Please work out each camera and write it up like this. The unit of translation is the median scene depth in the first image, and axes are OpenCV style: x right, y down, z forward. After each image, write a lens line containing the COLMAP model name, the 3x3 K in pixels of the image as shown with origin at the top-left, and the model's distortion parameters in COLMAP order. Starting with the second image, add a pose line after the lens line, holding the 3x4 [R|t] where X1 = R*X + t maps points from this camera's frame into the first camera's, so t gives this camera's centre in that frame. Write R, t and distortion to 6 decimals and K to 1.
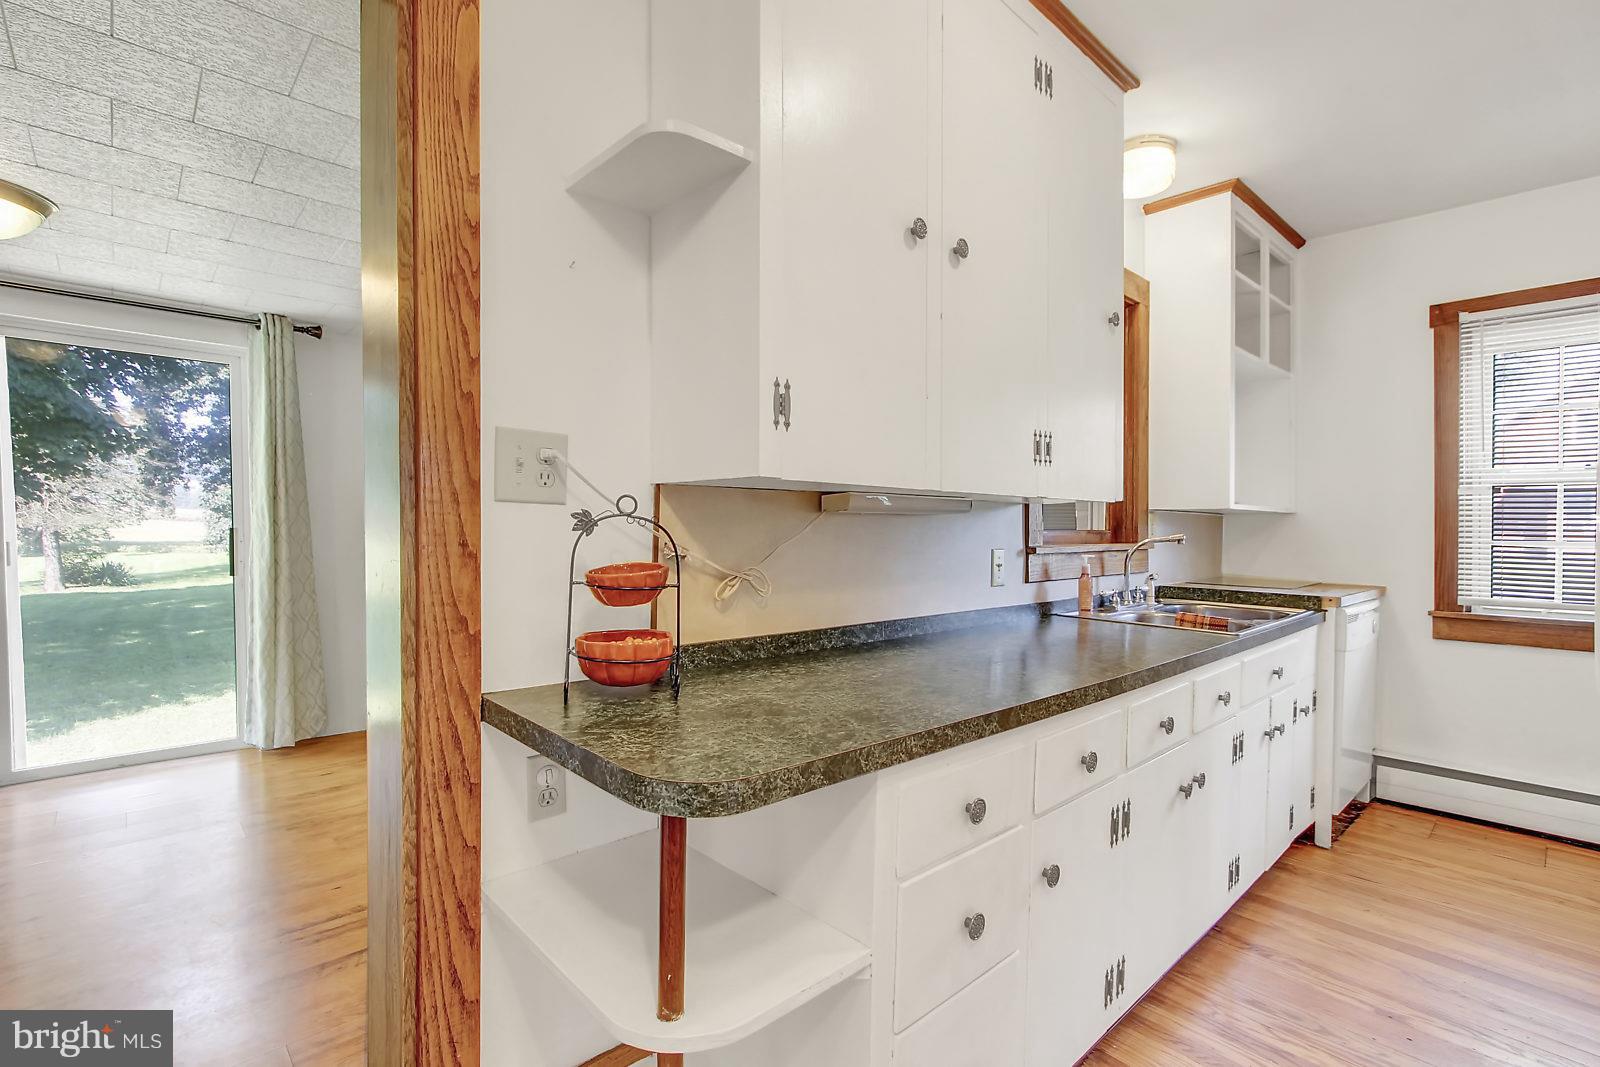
lens RADIAL K [[740.8, 0, 800.0], [0, 740.8, 533.5], [0, 0, 1]] dist [0.002110, 0.000668]
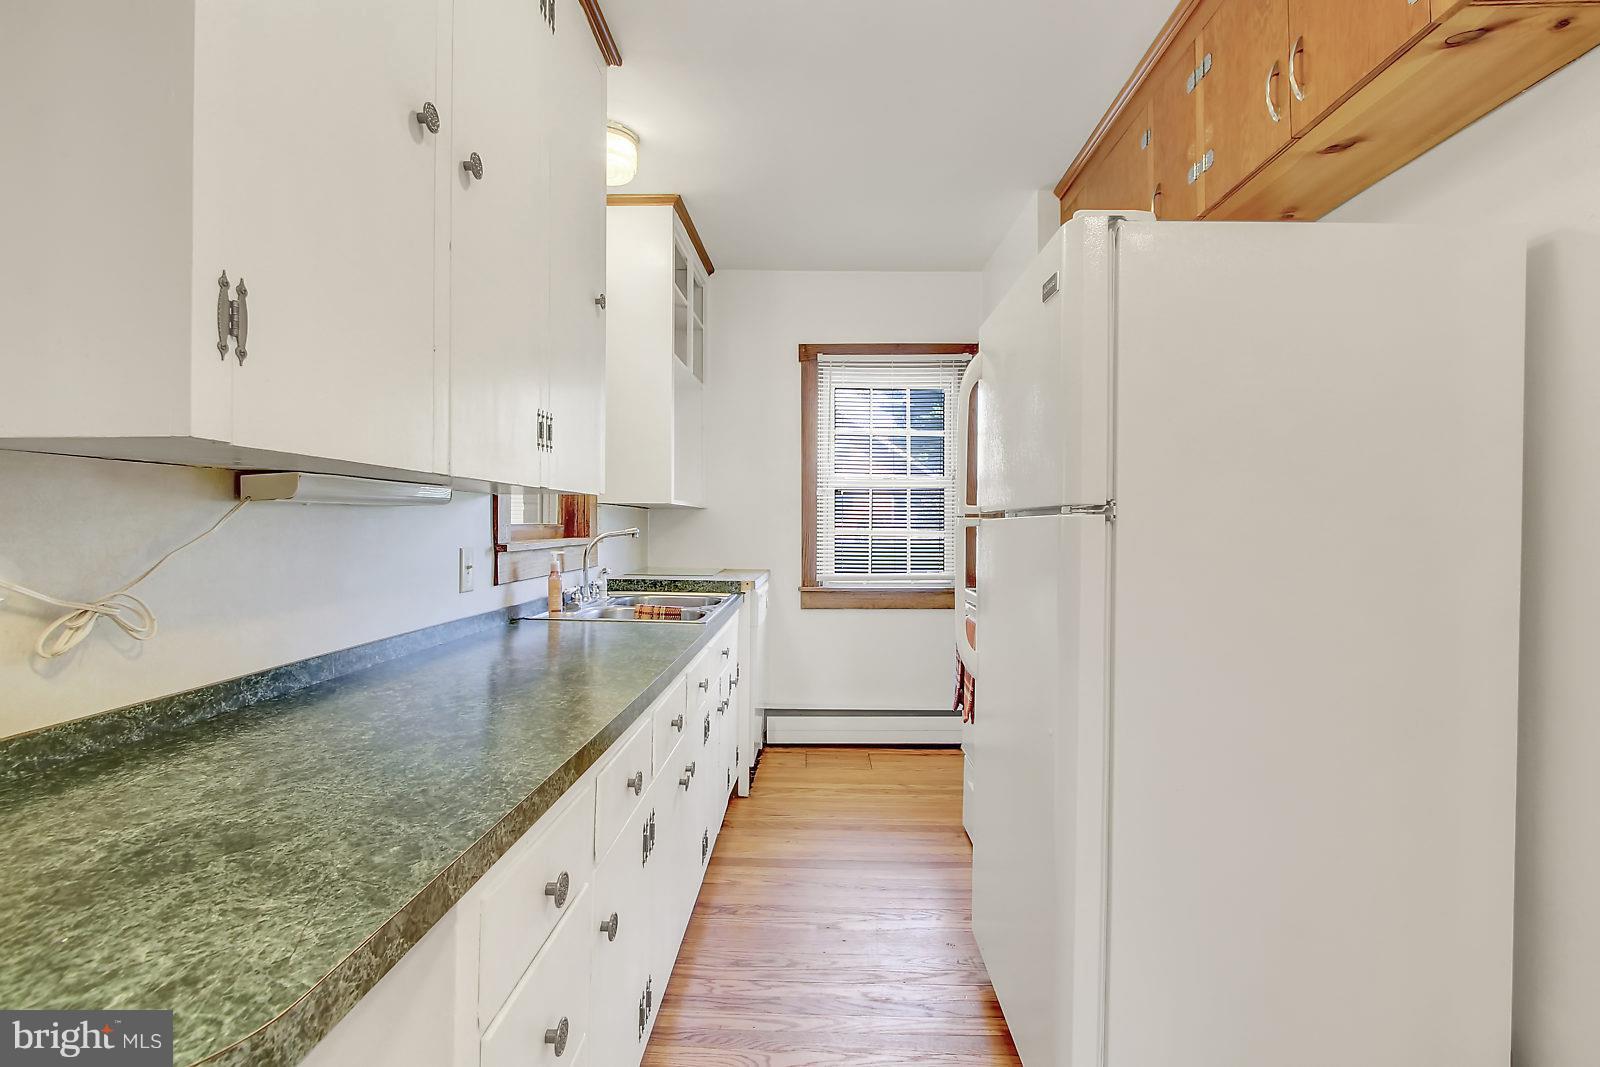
lens RADIAL K [[749.6, 0, 800.0], [0, 749.6, 533.5], [0, 0, 1]] dist [-0.003327, 0.000930]
pose [[0.711116, -0.013417, 0.702946, -0.068576], [0.006700, 0.999902, 0.012307, -0.003776], [-0.703042, -0.004042, 0.711137, 0.140559]]
